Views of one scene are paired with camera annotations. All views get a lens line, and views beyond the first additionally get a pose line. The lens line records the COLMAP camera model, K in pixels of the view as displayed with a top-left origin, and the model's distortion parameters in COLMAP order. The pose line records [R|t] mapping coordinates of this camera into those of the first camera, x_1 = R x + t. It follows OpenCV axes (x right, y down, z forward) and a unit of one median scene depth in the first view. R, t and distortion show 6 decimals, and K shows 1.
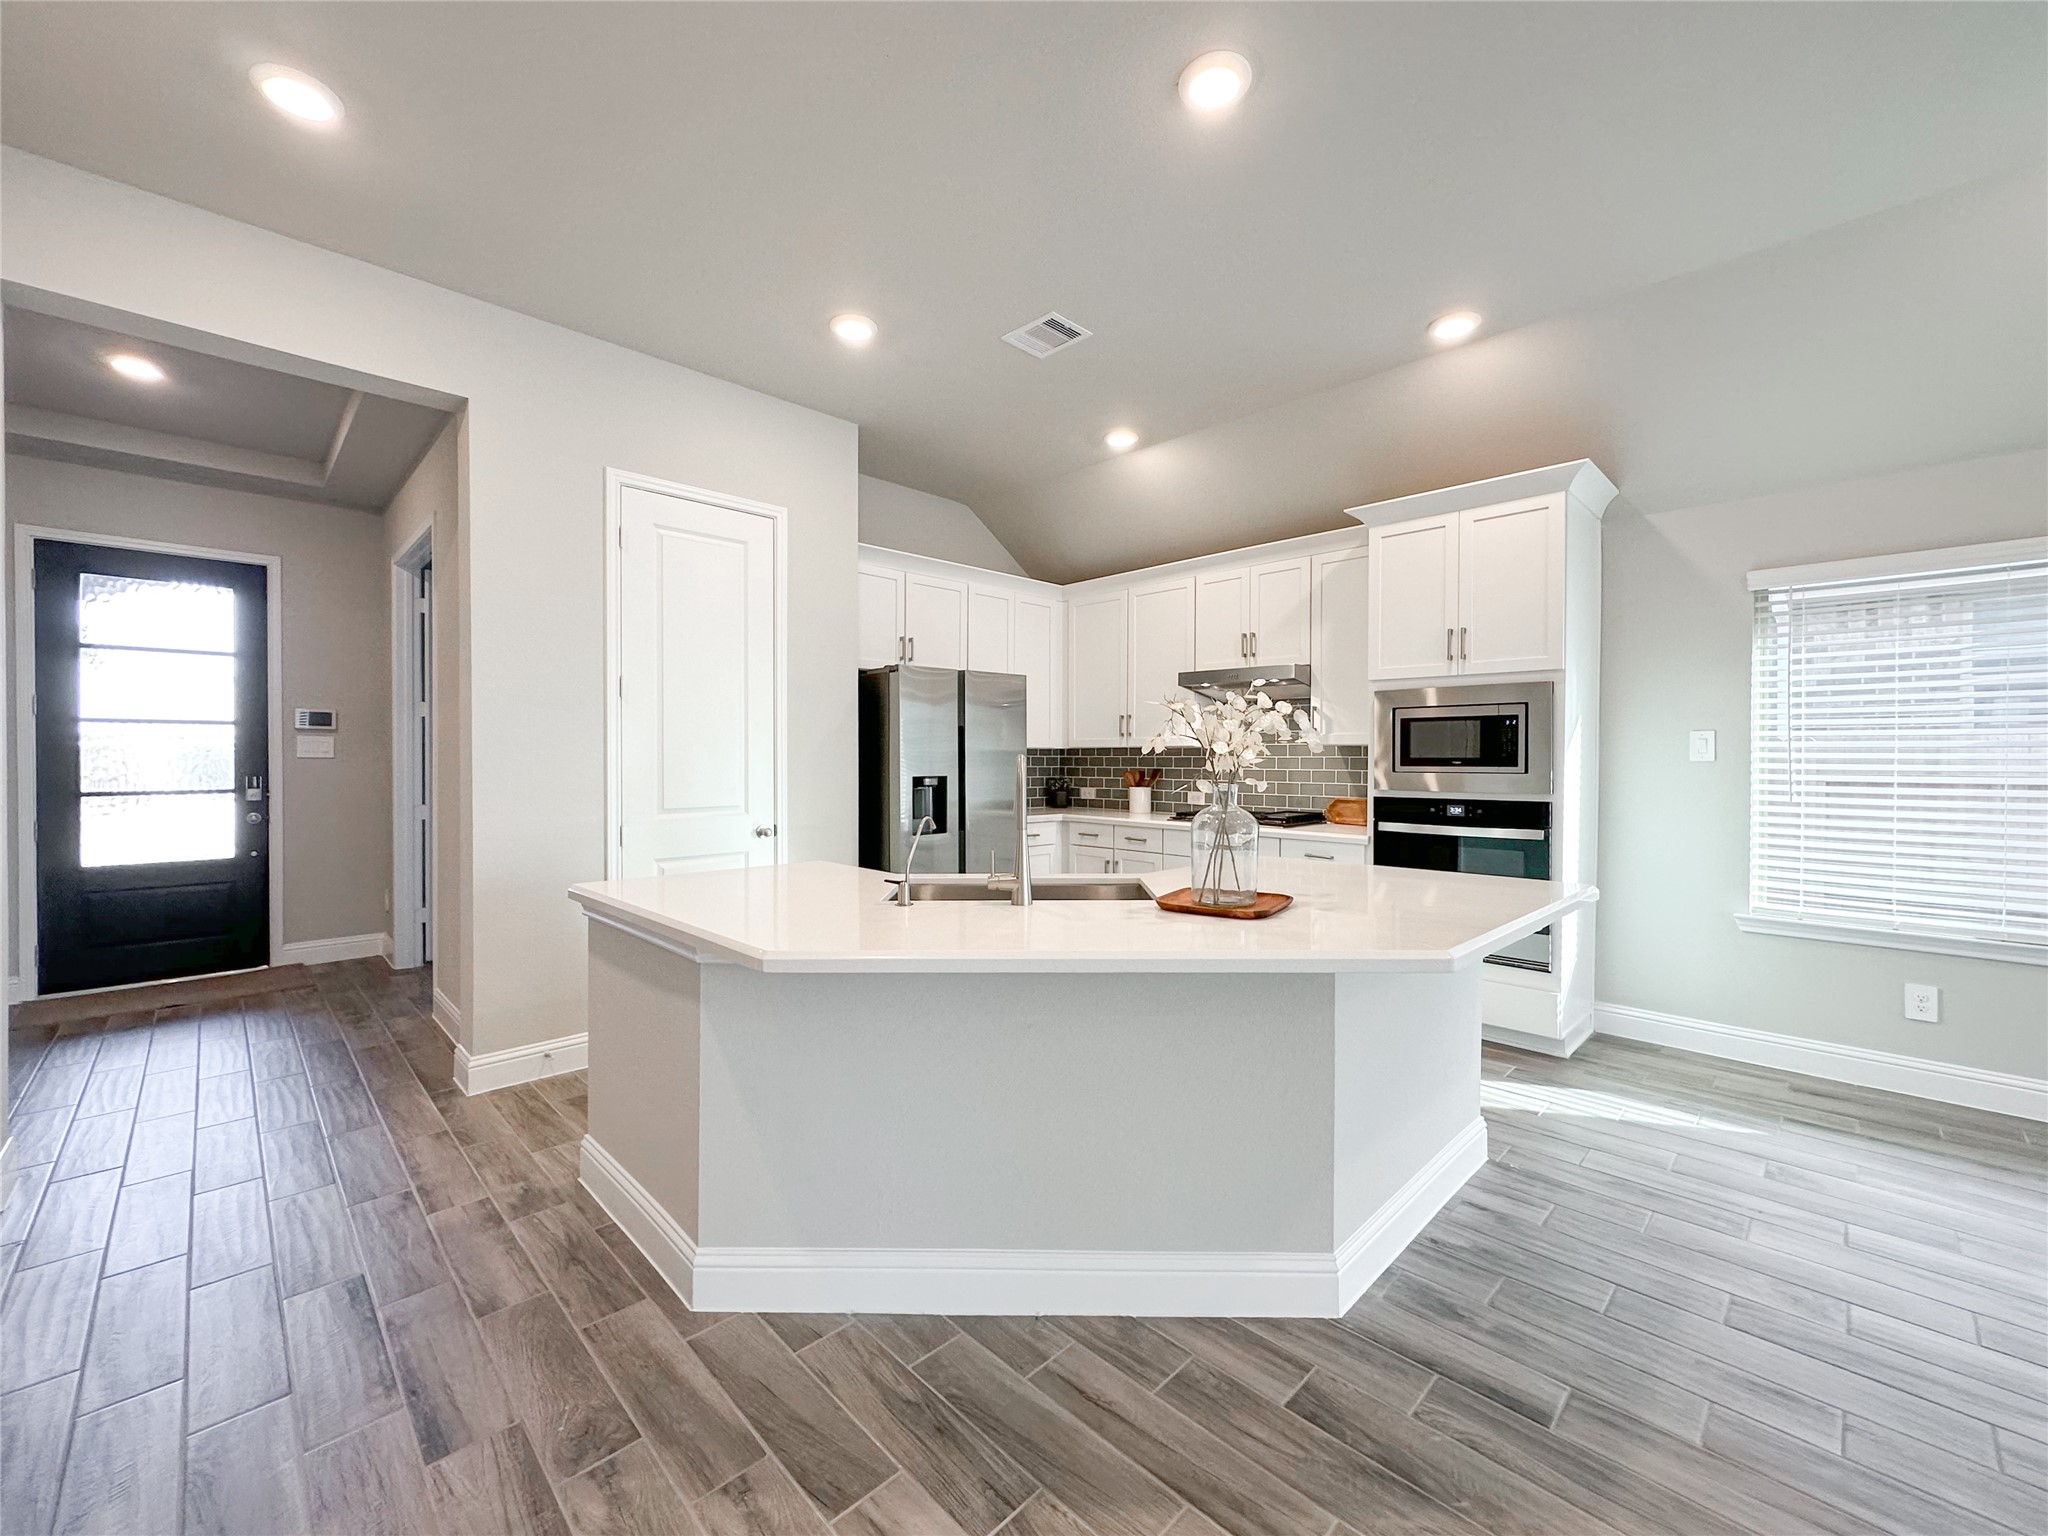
lens RADIAL K [[833.0, 0, 1031.2], [0, 833.0, 770.9], [0, 0, 1]] dist [-0.001037, 0.000046]
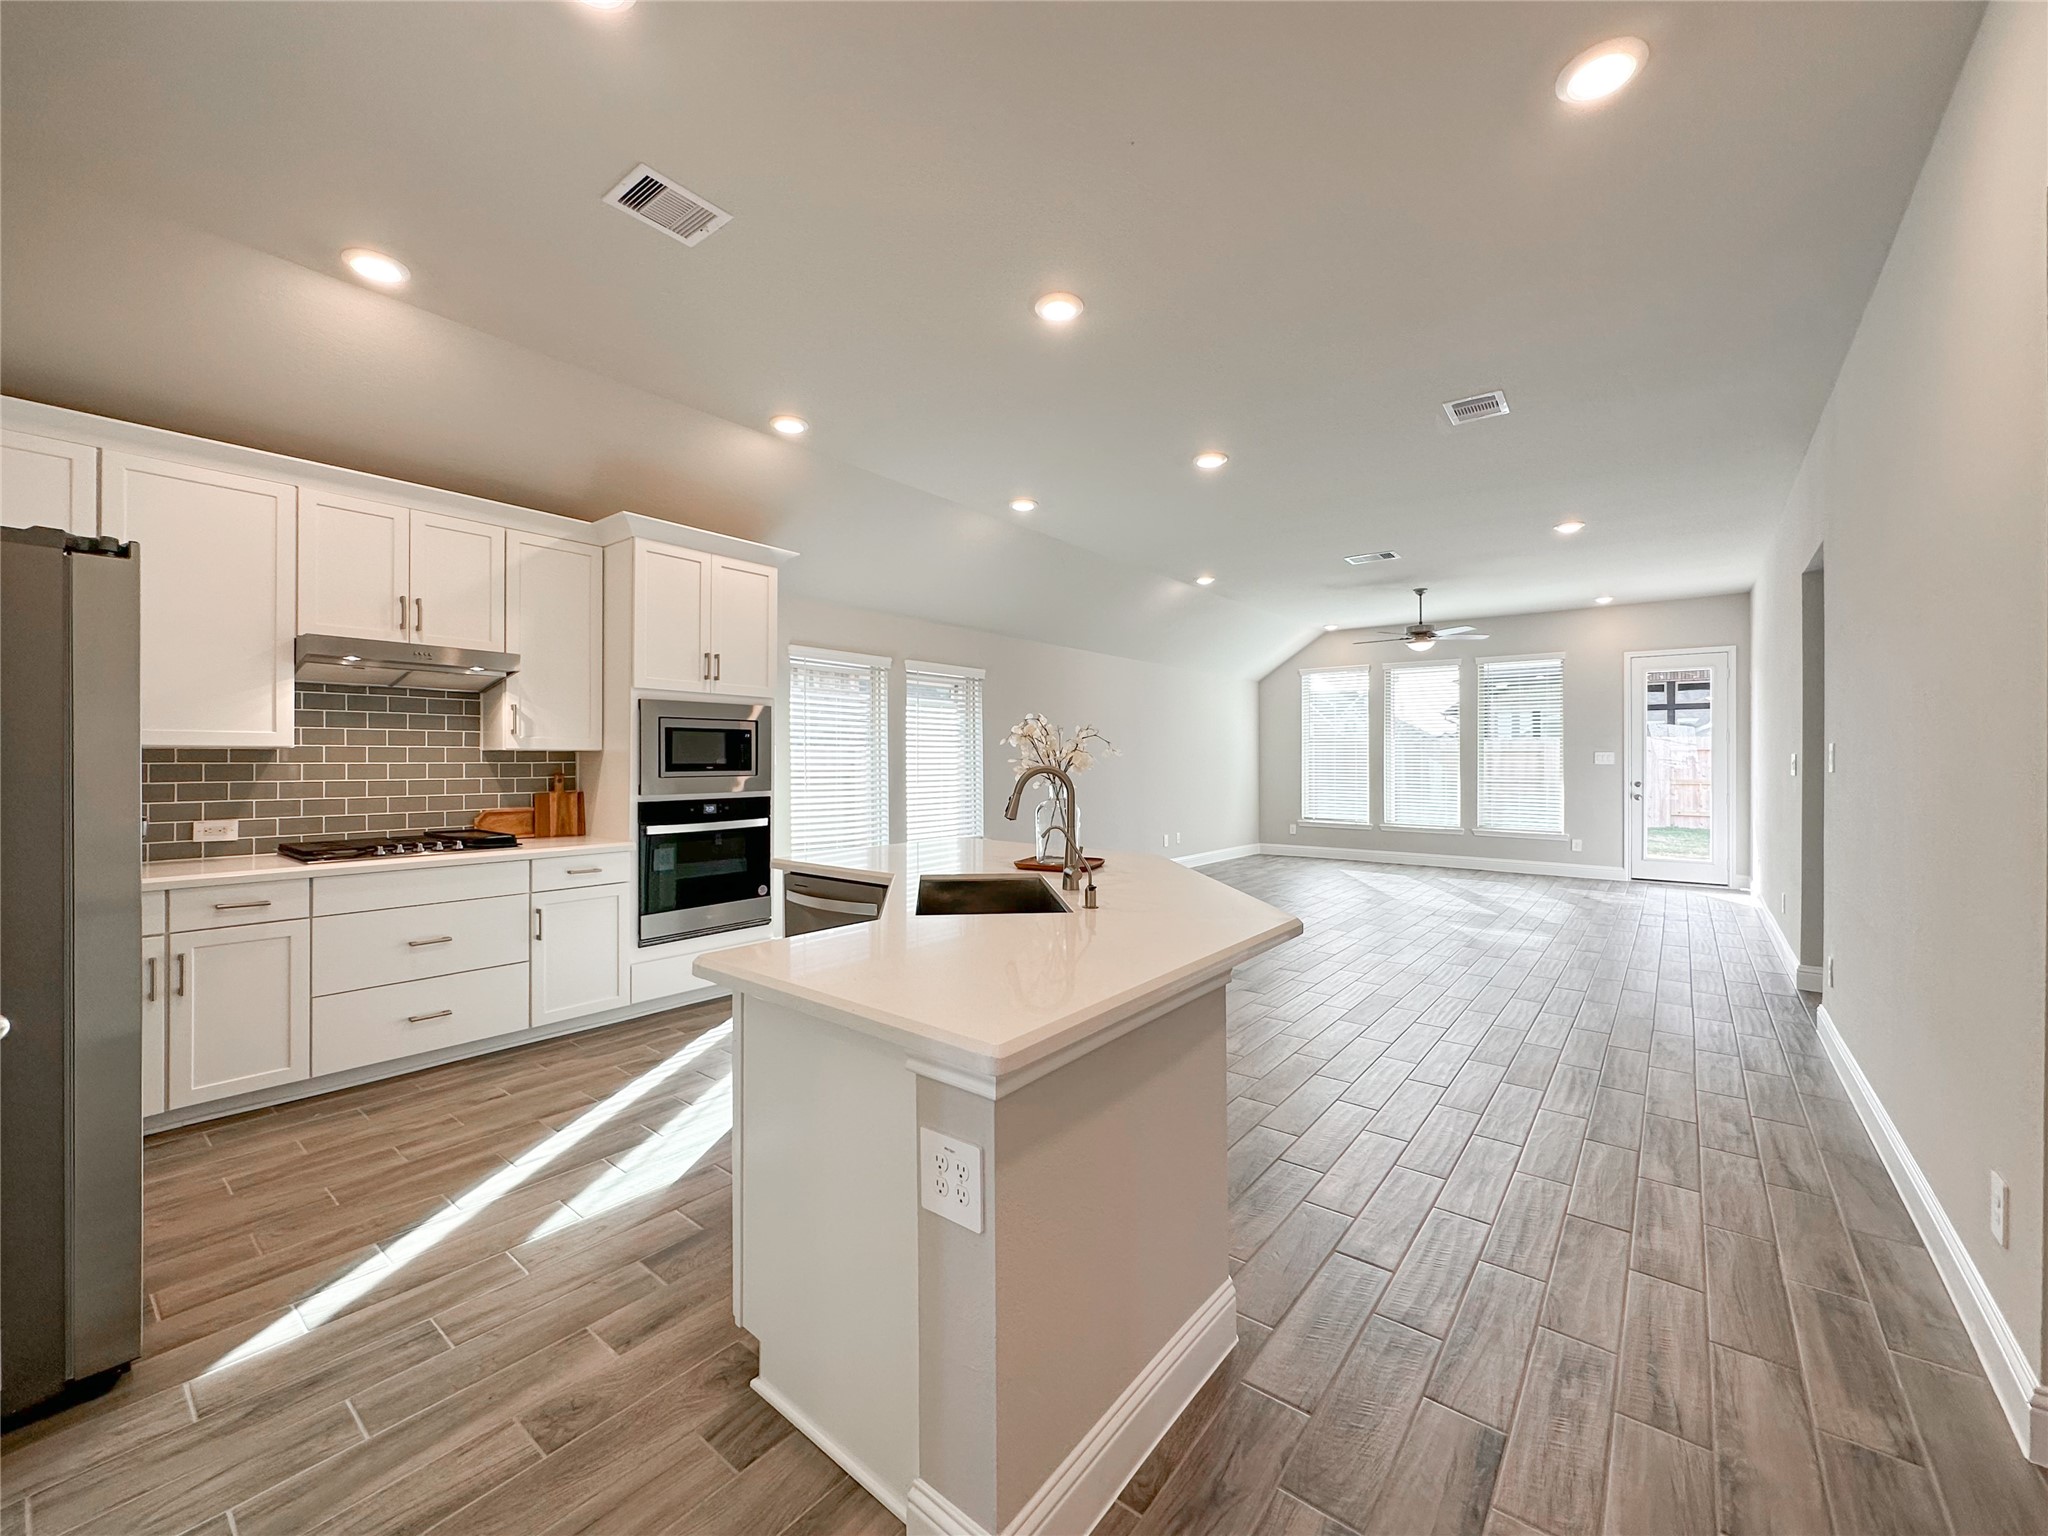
lens RADIAL K [[833.0, 0, 1018.8], [0, 833.0, 756.7], [0, 0, 1]] dist [-0.001037, 0.000046]
pose [[-0.122714, 0.001721, 0.992441, -0.732341], [0.015833, 0.999875, 0.000224, -0.019245], [-0.992316, 0.015740, -0.122725, 0.743638]]
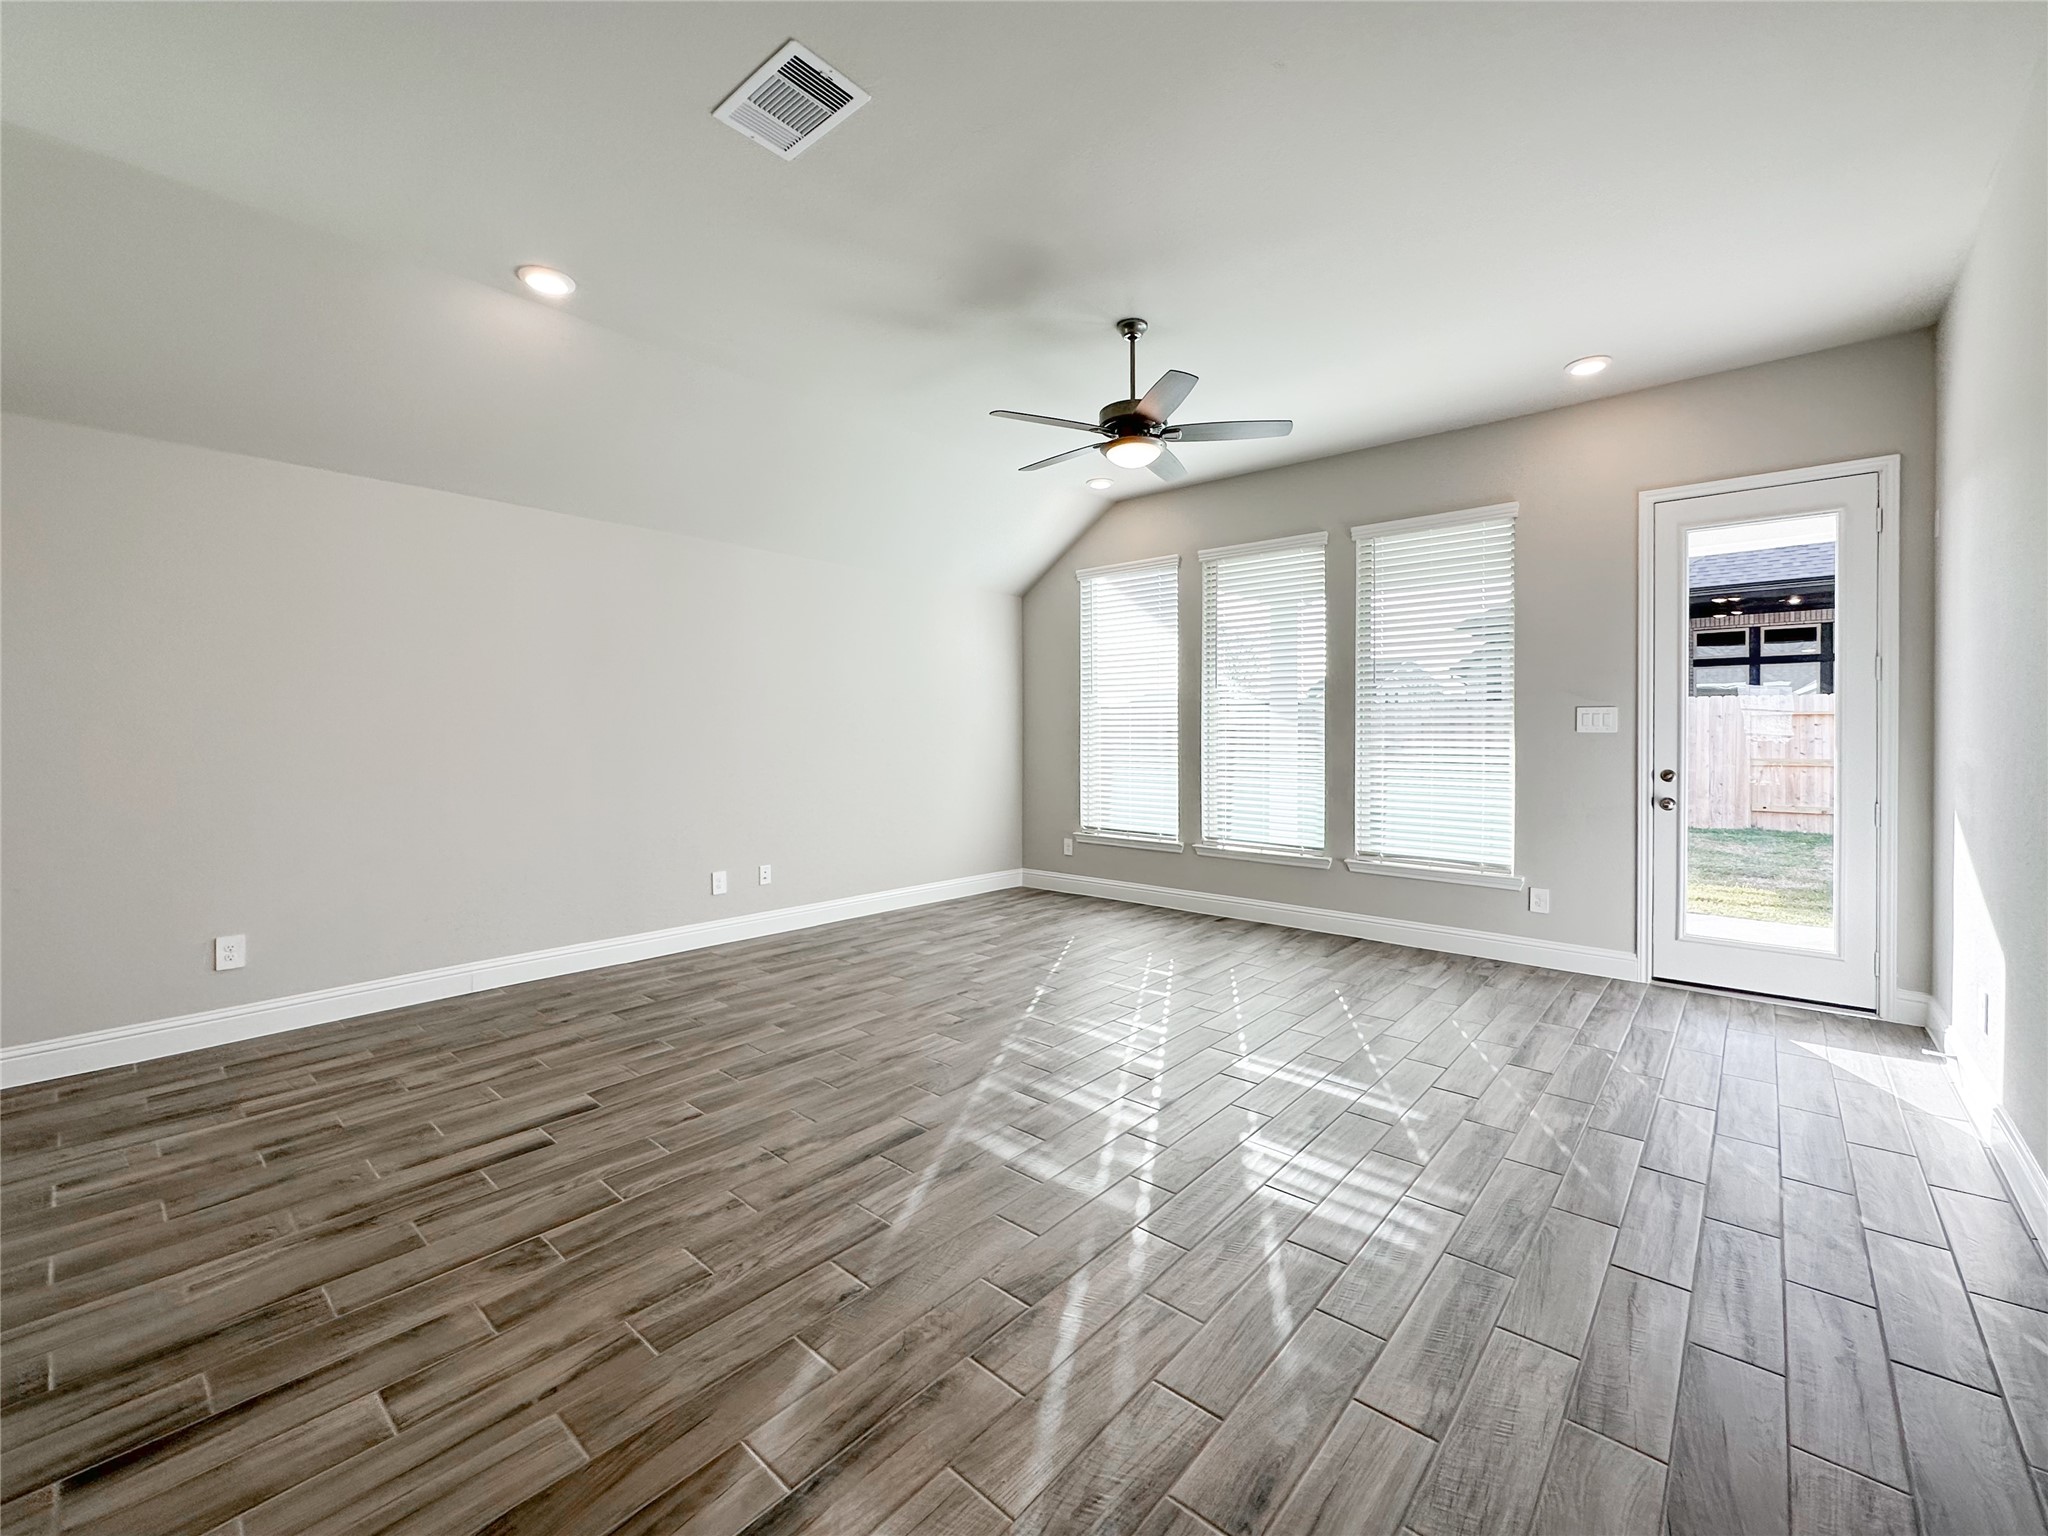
lens RADIAL K [[833.0, 0, 1027.4], [0, 833.0, 737.8], [0, 0, 1]] dist [-0.001037, 0.000046]
pose [[-0.067393, -0.005907, 0.997709, 0.440144], [0.016810, 0.999834, 0.007055, 0.018106], [-0.997585, 0.017247, -0.067282, -0.455147]]
